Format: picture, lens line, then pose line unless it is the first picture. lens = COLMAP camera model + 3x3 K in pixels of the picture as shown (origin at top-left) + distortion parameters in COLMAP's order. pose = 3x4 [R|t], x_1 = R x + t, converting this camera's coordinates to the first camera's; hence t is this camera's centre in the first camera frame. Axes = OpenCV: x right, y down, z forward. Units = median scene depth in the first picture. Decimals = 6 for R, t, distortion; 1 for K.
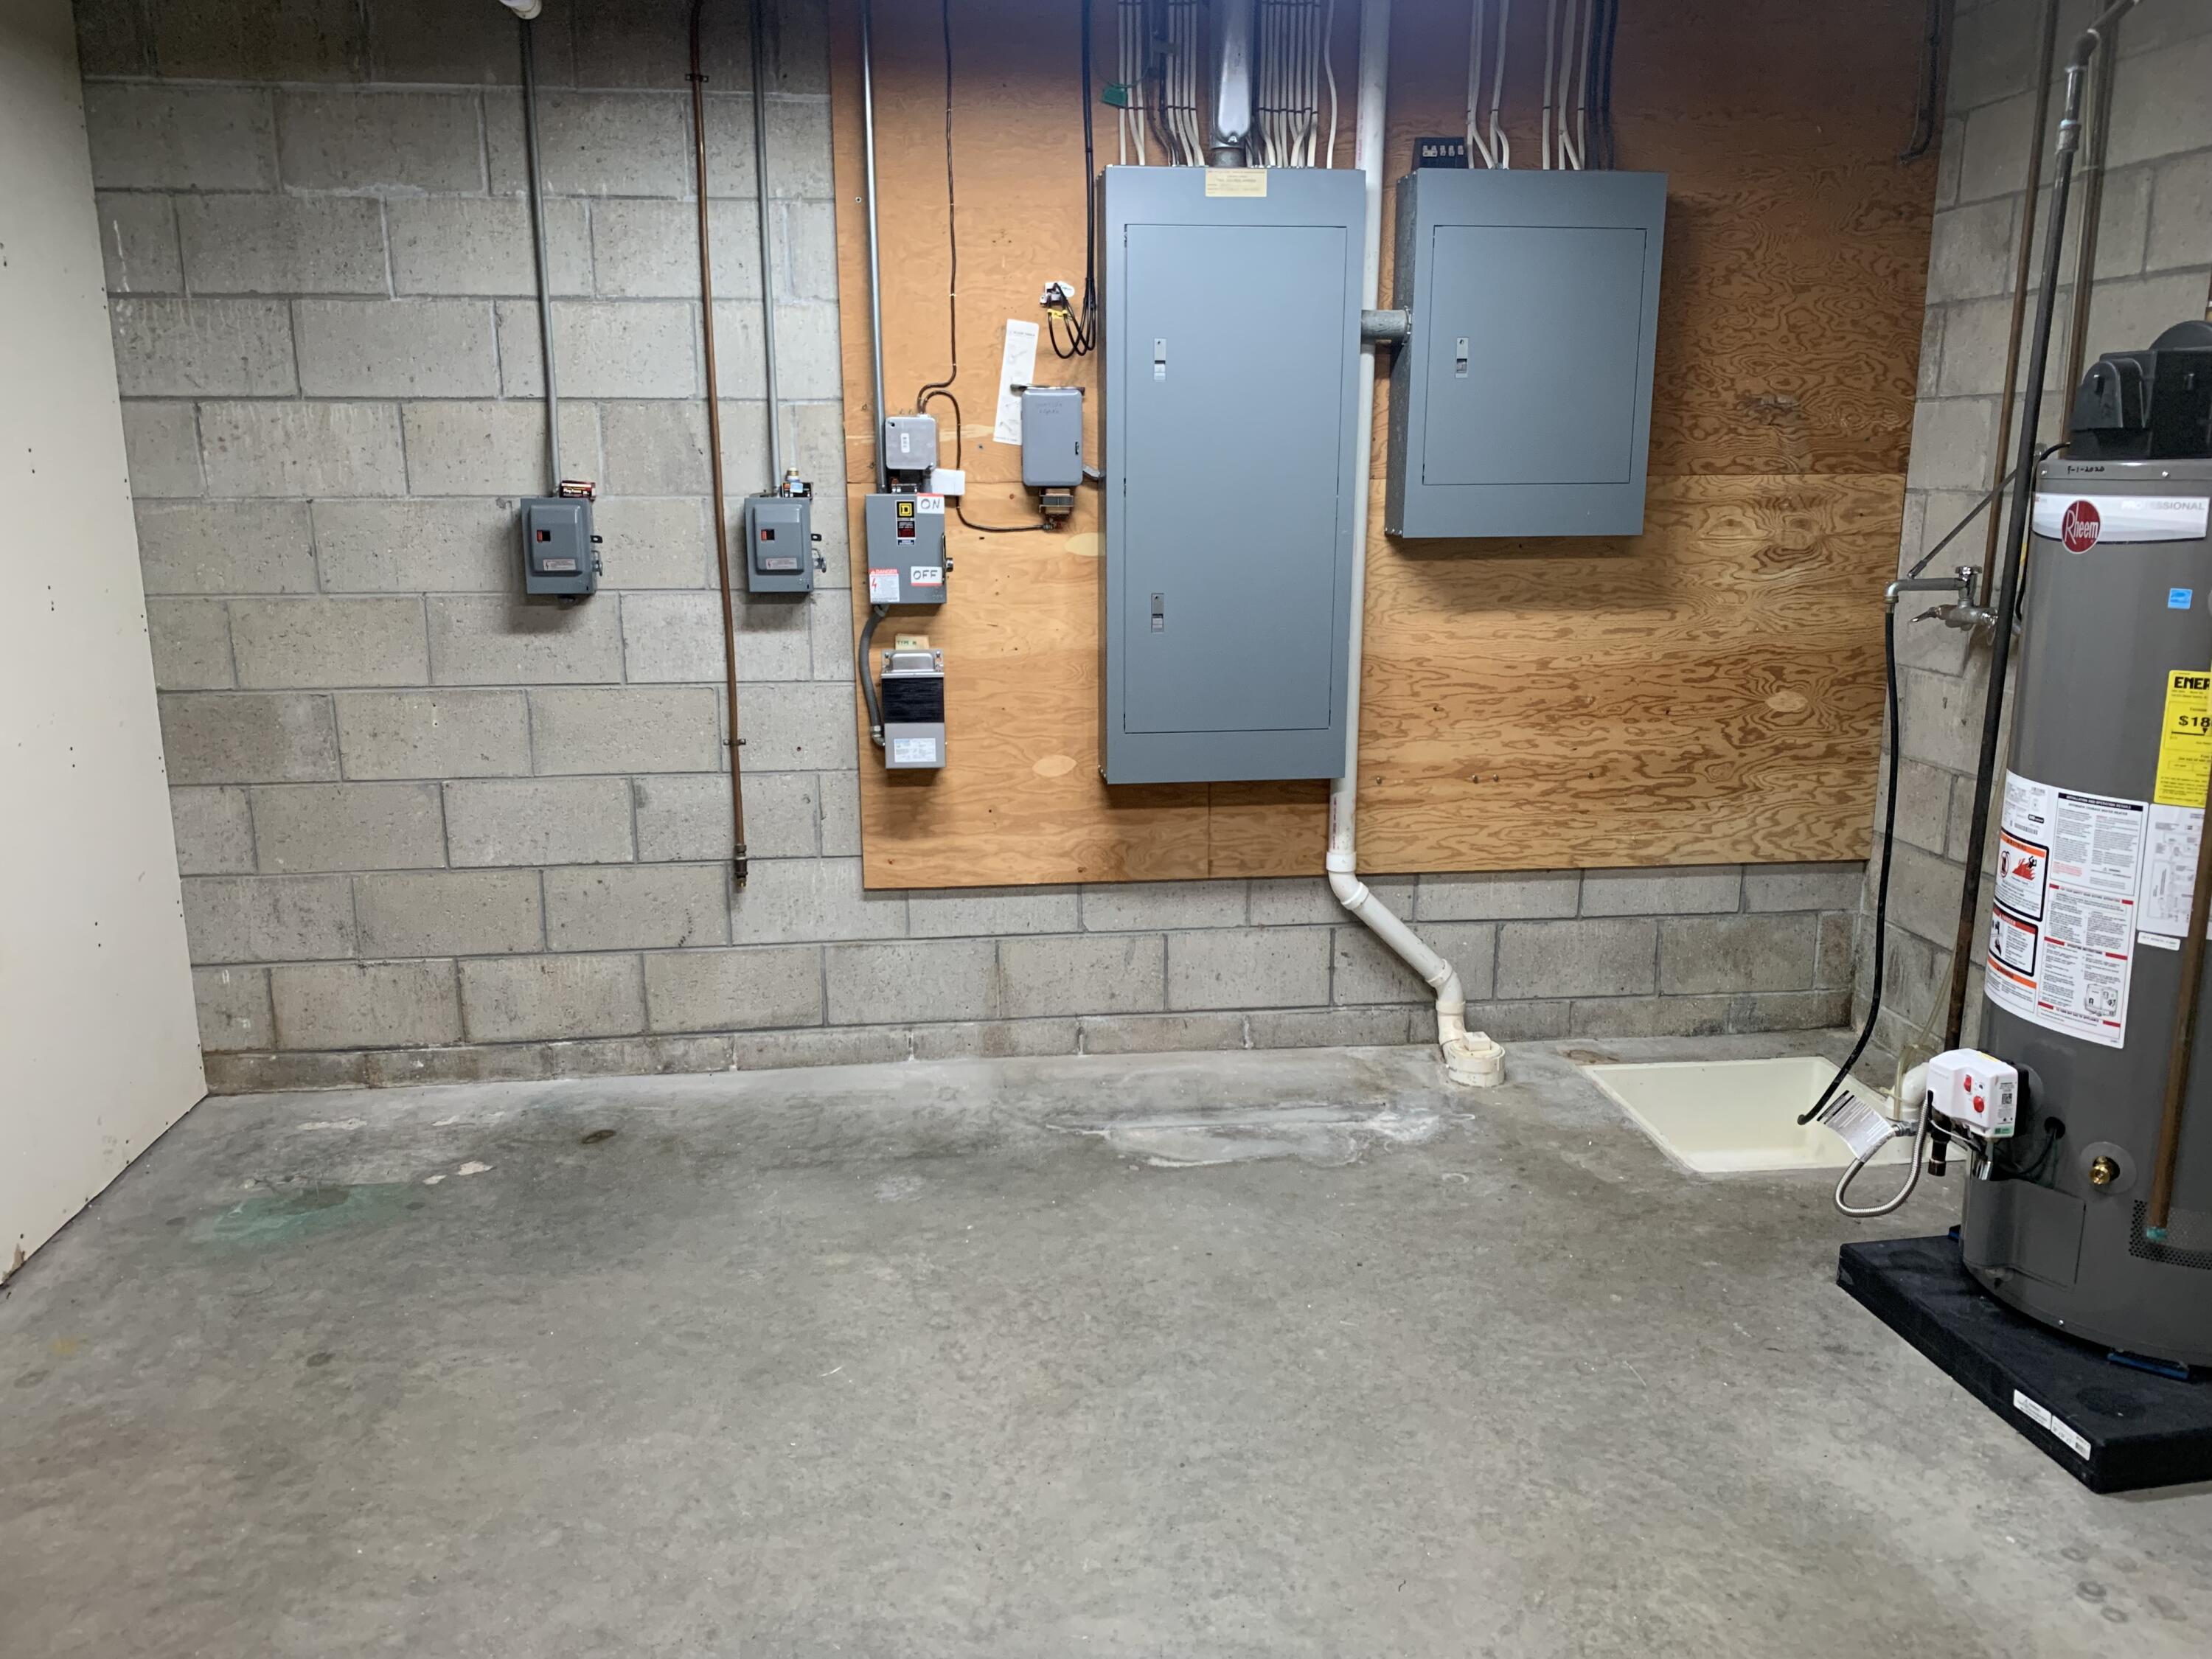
lens RADIAL K [[1681.9, 0, 1106.0], [0, 1681.9, 829.5], [0, 0, 1]] dist [0.065697, -0.071636]
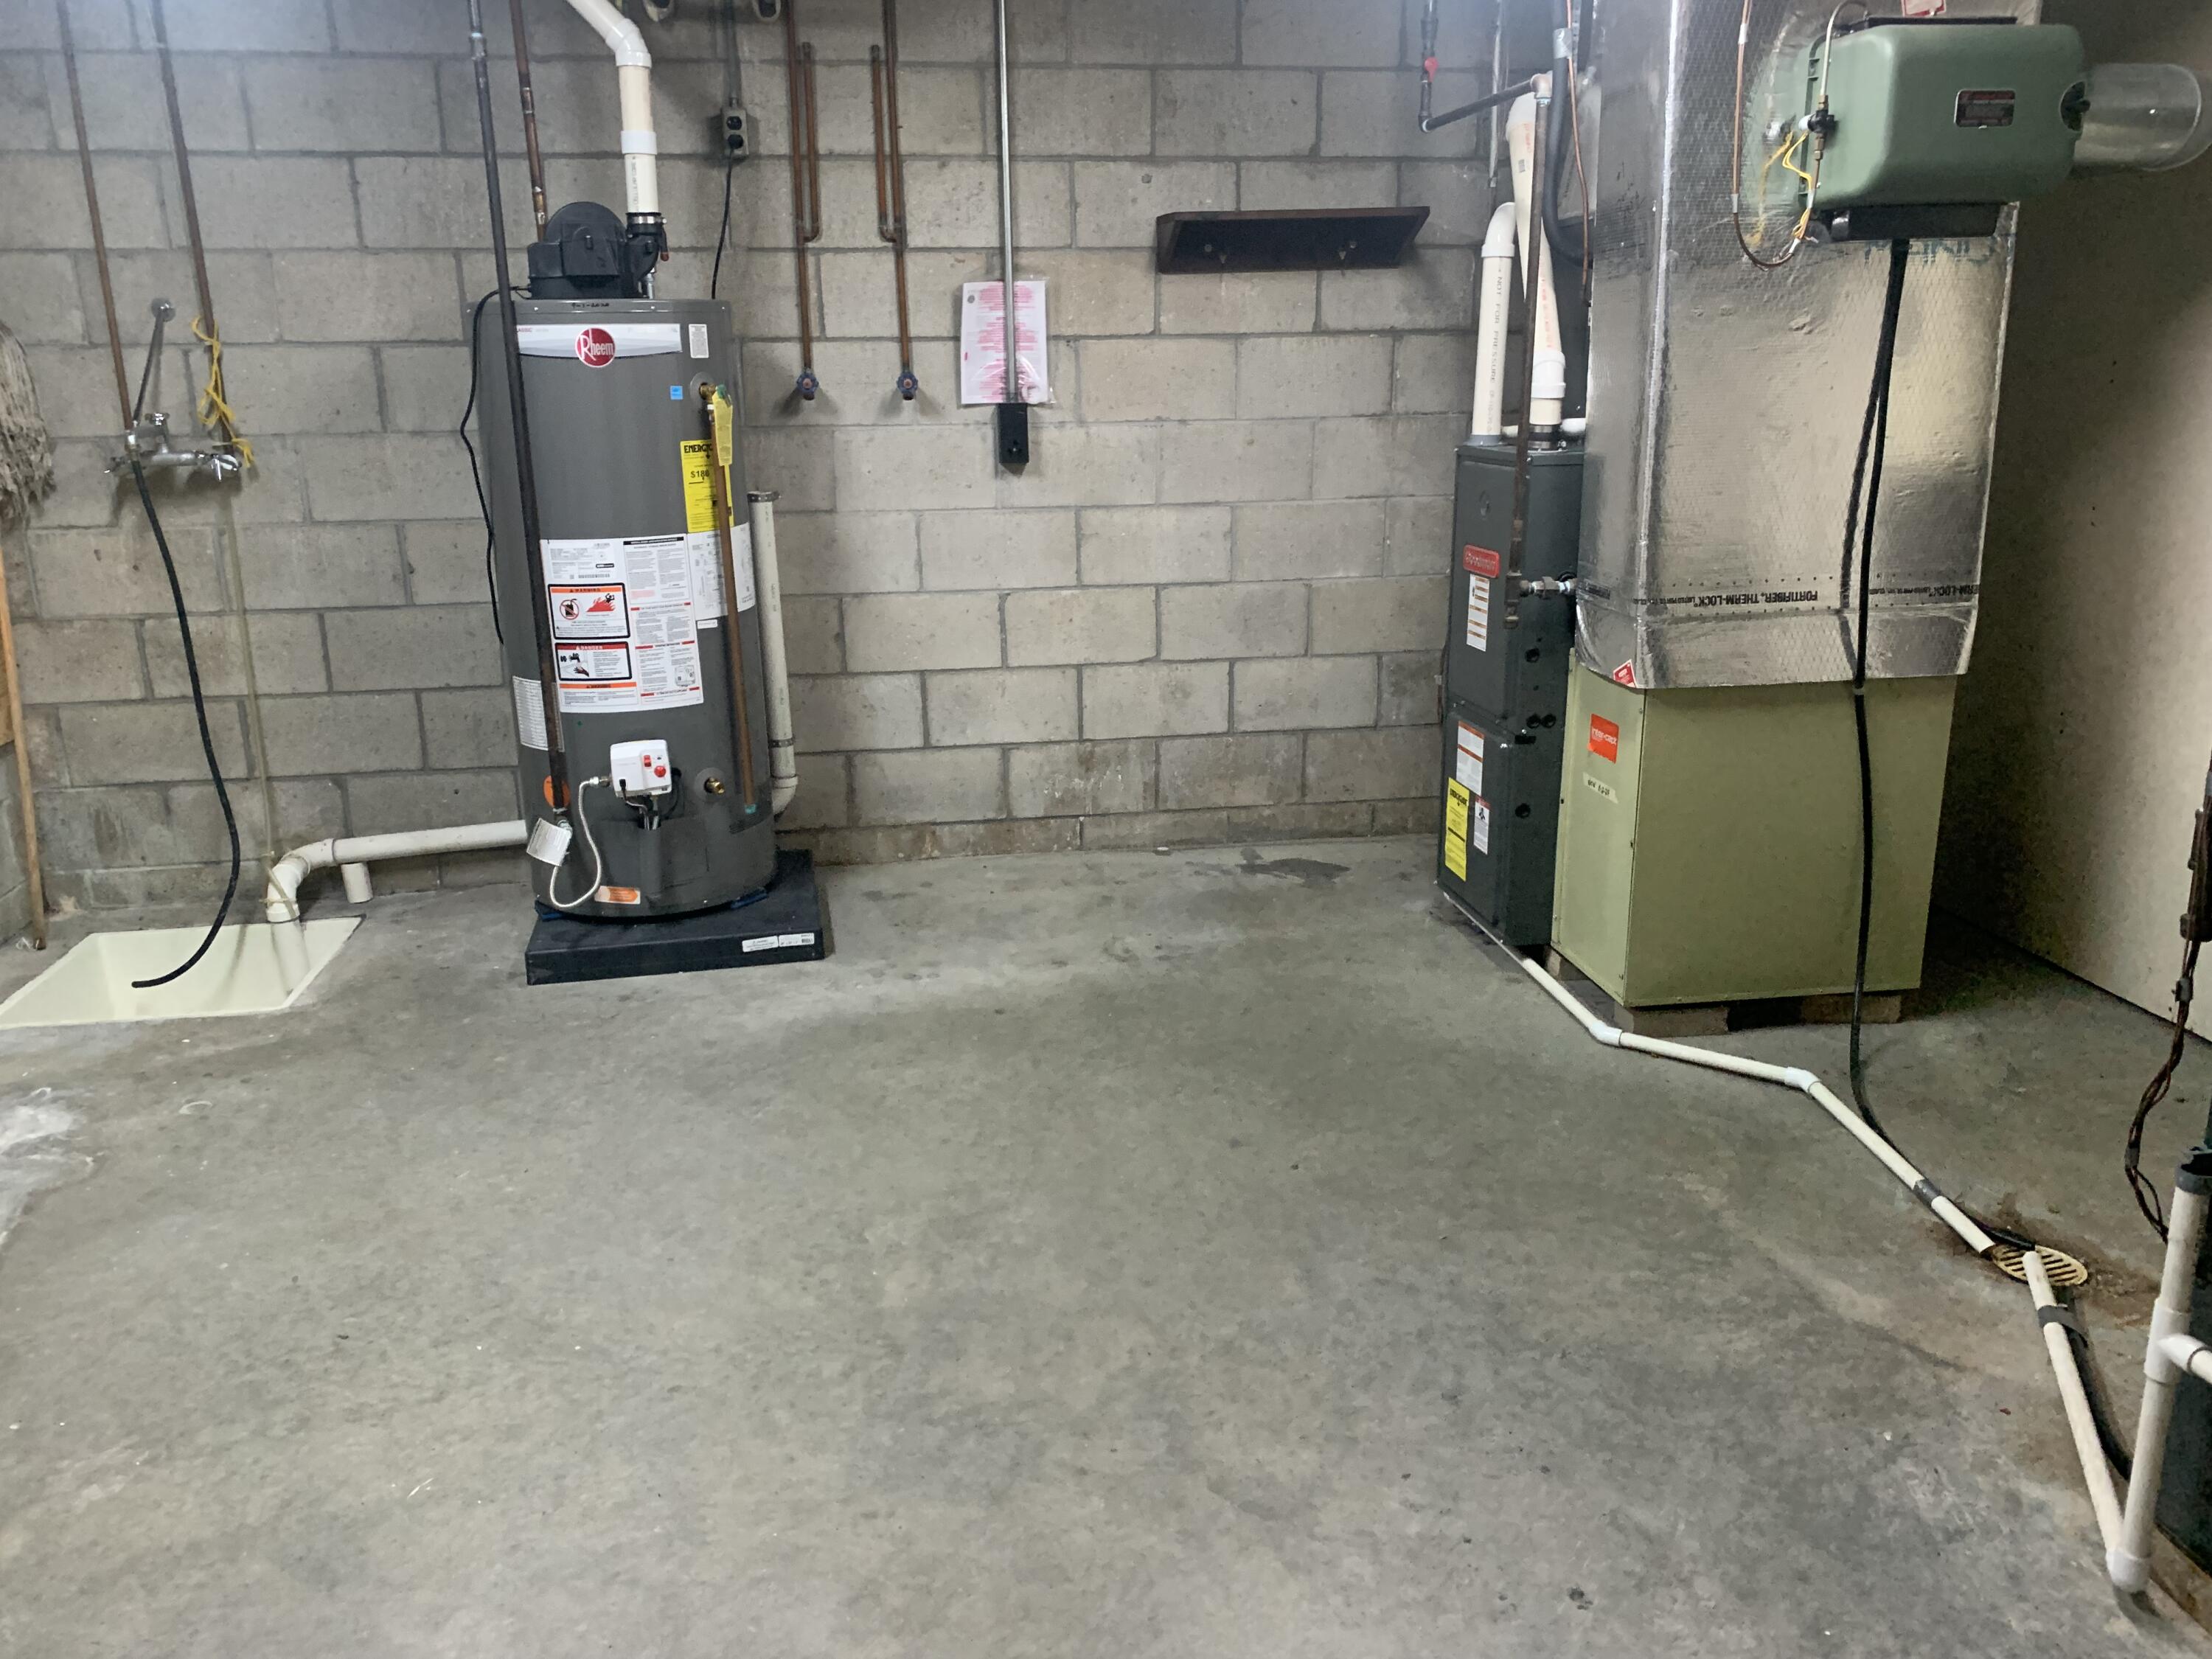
lens RADIAL K [[1681.9, 0, 1106.0], [0, 1681.9, 829.5], [0, 0, 1]] dist [0.065697, -0.071636]
pose [[-0.042426, -0.267975, 0.962491, -0.848800], [0.233184, 0.934097, 0.270348, -0.083062], [-0.971507, 0.235907, 0.022858, 0.626378]]
